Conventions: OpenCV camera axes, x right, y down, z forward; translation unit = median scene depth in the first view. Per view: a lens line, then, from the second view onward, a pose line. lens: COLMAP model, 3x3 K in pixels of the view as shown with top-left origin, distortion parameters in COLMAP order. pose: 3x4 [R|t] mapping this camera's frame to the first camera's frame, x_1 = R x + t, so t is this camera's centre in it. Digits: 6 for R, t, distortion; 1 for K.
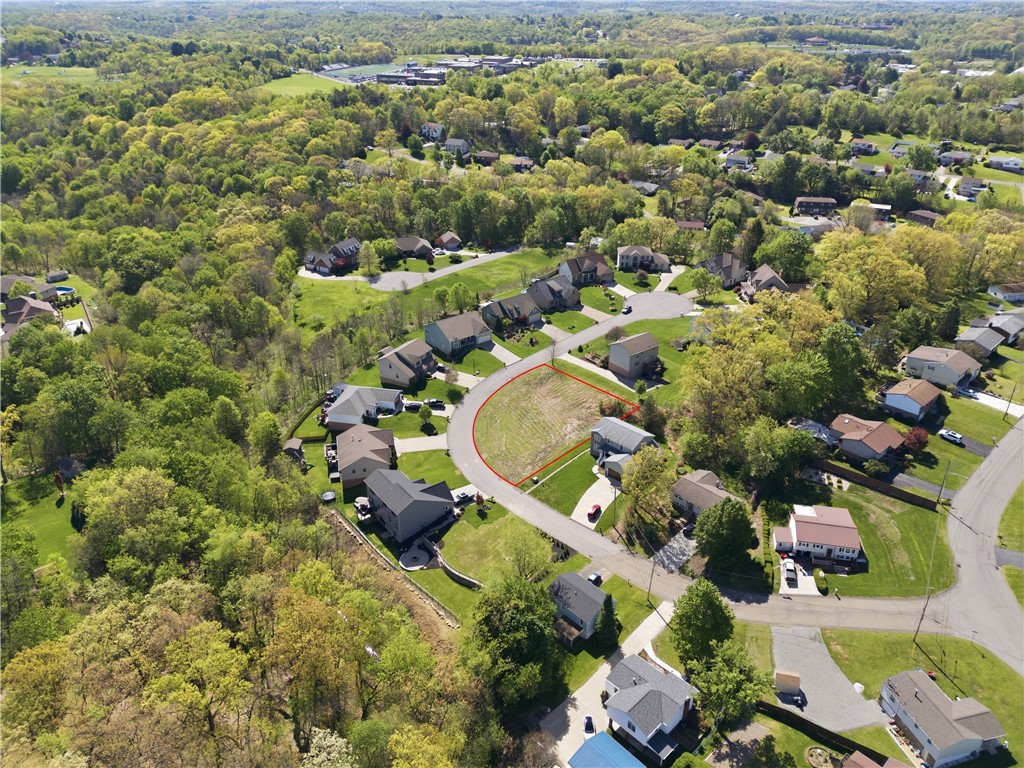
lens RADIAL K [[750.0, 0, 515.9], [0, 750.0, 382.6], [0, 0, 1]] dist [0.077247, -0.083631]
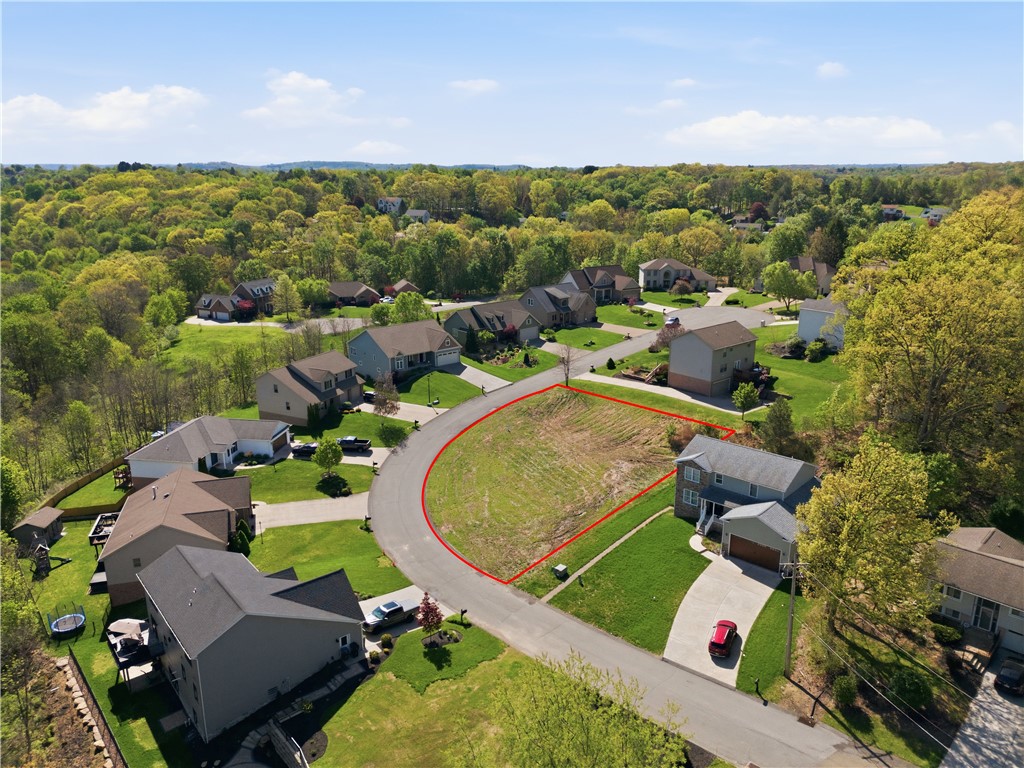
lens RADIAL K [[750.0, 0, 515.9], [0, 750.0, 382.6], [0, 0, 1]] dist [0.077247, -0.083631]
pose [[0.999038, -0.015062, 0.041193, -0.013596], [0.023065, 0.979254, -0.201318, 0.088582], [-0.037306, 0.202074, 0.978659, 0.443291]]
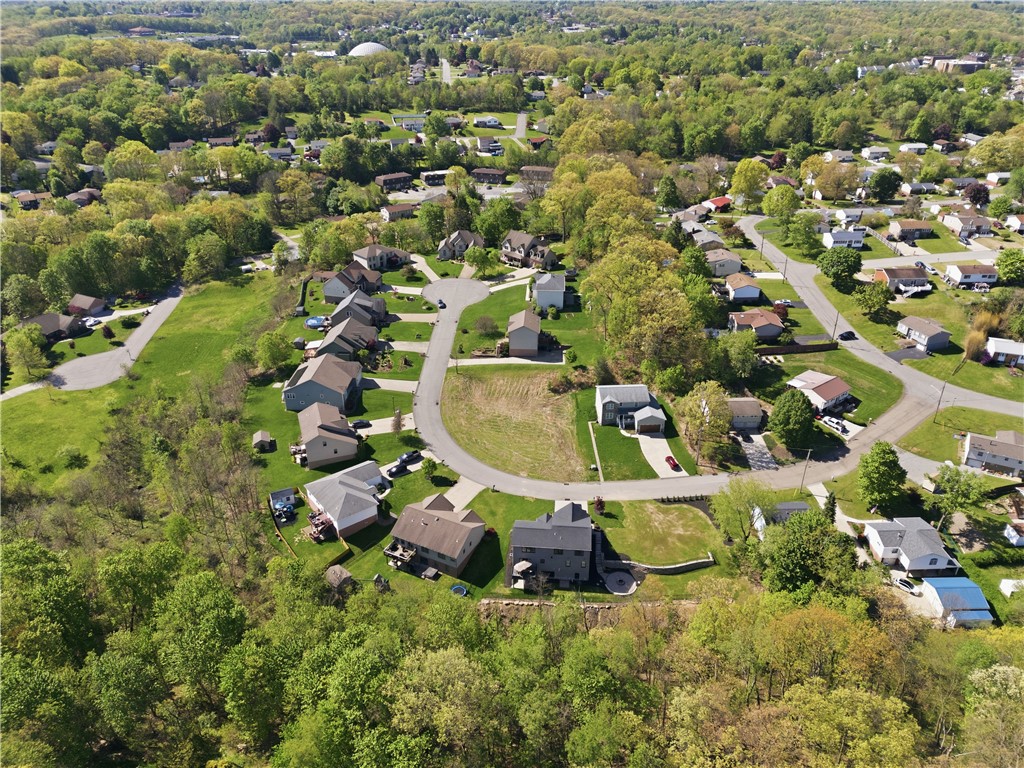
lens RADIAL K [[750.0, 0, 515.9], [0, 750.0, 382.6], [0, 0, 1]] dist [0.077247, -0.083631]
pose [[0.659210, -0.356580, 0.662037, -0.537207], [0.348053, 0.925118, 0.151712, -0.131916], [-0.666560, 0.130414, 0.733955, 0.257836]]
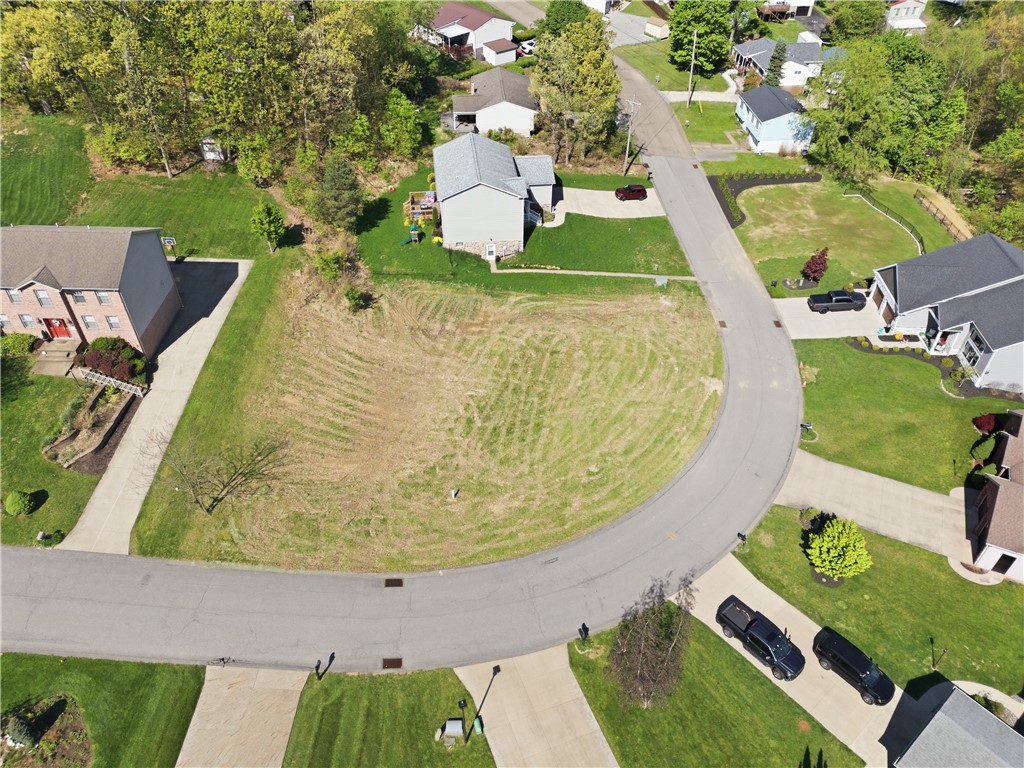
lens RADIAL K [[750.0, 0, 515.9], [0, 750.0, 382.6], [0, 0, 1]] dist [0.077247, -0.083631]
pose [[-0.780984, -0.420482, 0.461799, -0.118286], [0.277205, 0.429210, 0.859614, -0.219353], [-0.559661, 0.799358, -0.218647, 0.972052]]
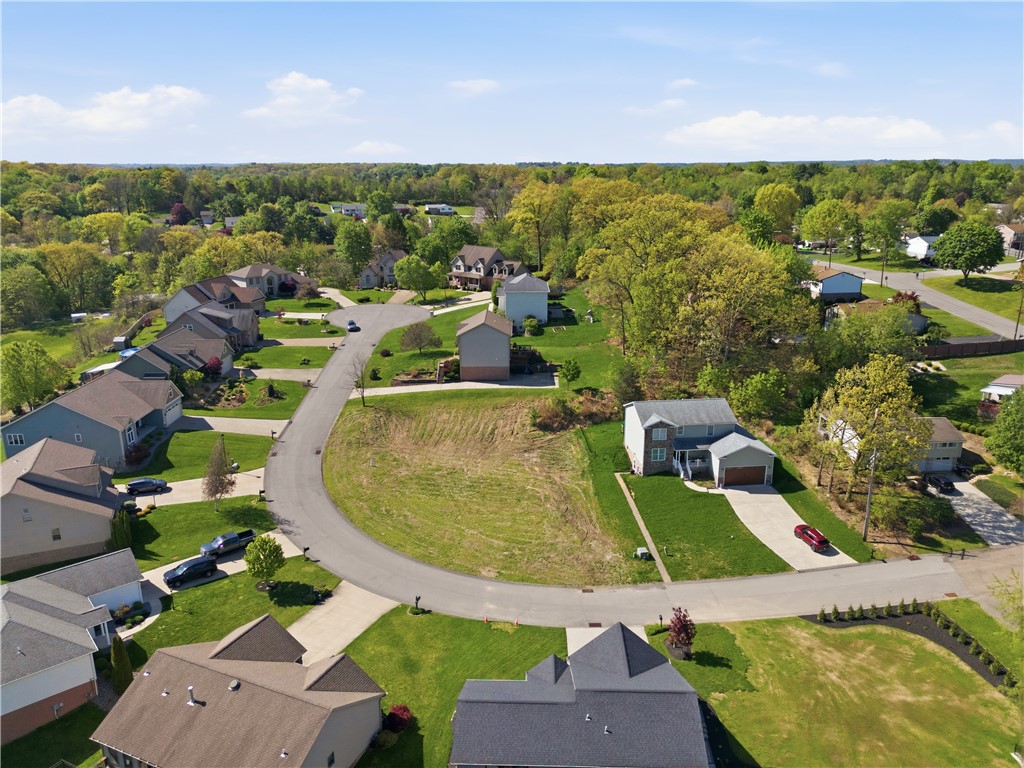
lens RADIAL K [[750.0, 0, 515.9], [0, 750.0, 382.6], [0, 0, 1]] dist [0.077247, -0.083631]
pose [[0.618762, -0.223569, 0.753094, -0.275988], [0.369414, 0.928850, -0.027776, 0.014479], [-0.693301, 0.295390, 0.657327, 0.584009]]
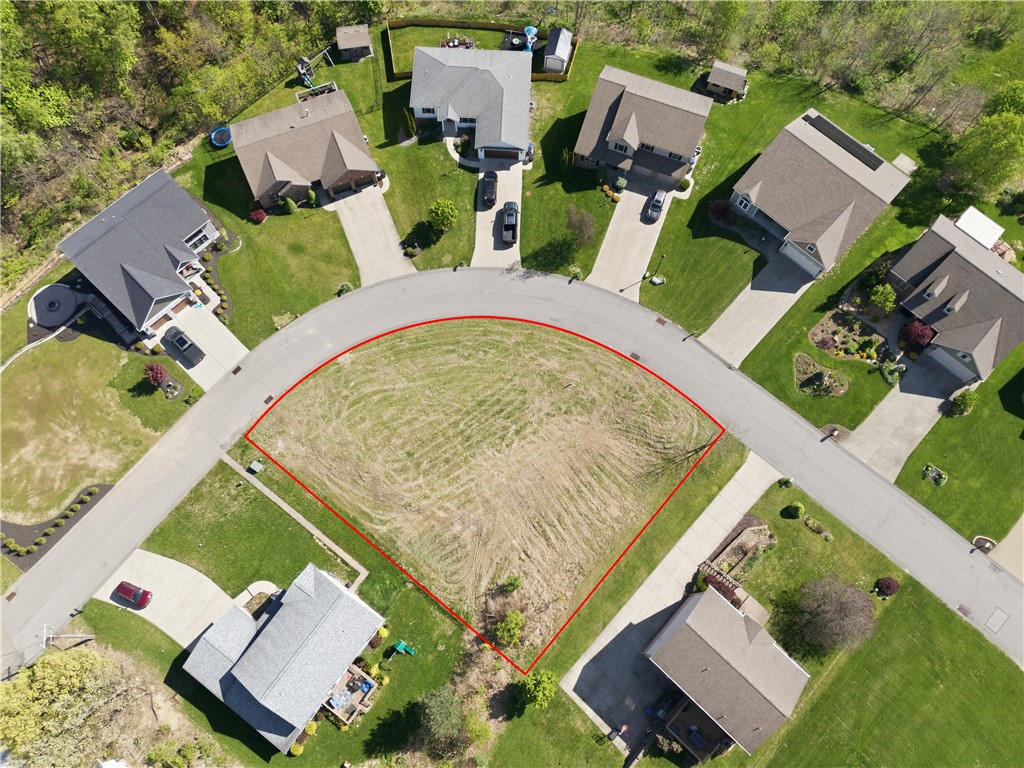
lens RADIAL K [[750.0, 0, 515.9], [0, 750.0, 382.6], [0, 0, 1]] dist [0.077247, -0.083631]
pose [[0.151172, 0.942084, -0.299374, 0.121476], [-0.472936, 0.334873, 0.814980, -0.309344], [0.868032, 0.018383, 0.496169, 0.725569]]
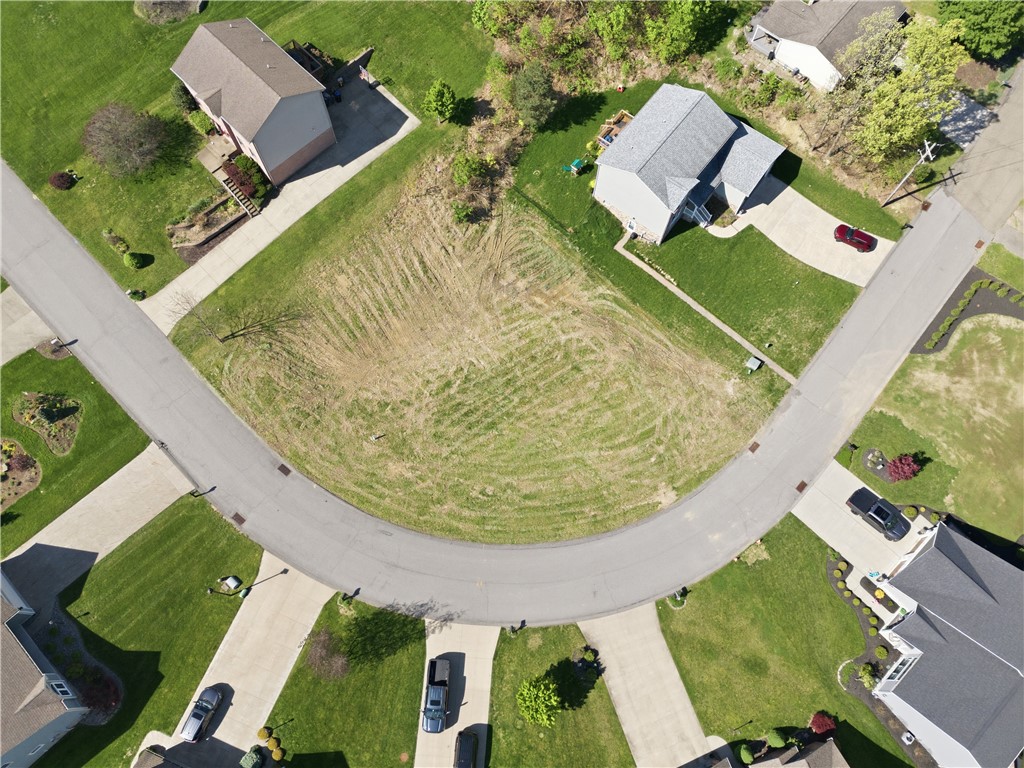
lens RADIAL K [[750.0, 0, 515.9], [0, 750.0, 382.6], [0, 0, 1]] dist [0.077247, -0.083631]
pose [[-0.119313, -0.931285, 0.344198, -0.095041], [0.447920, 0.258901, 0.855768, -0.243130], [-0.886077, 0.256277, 0.386251, 0.771795]]
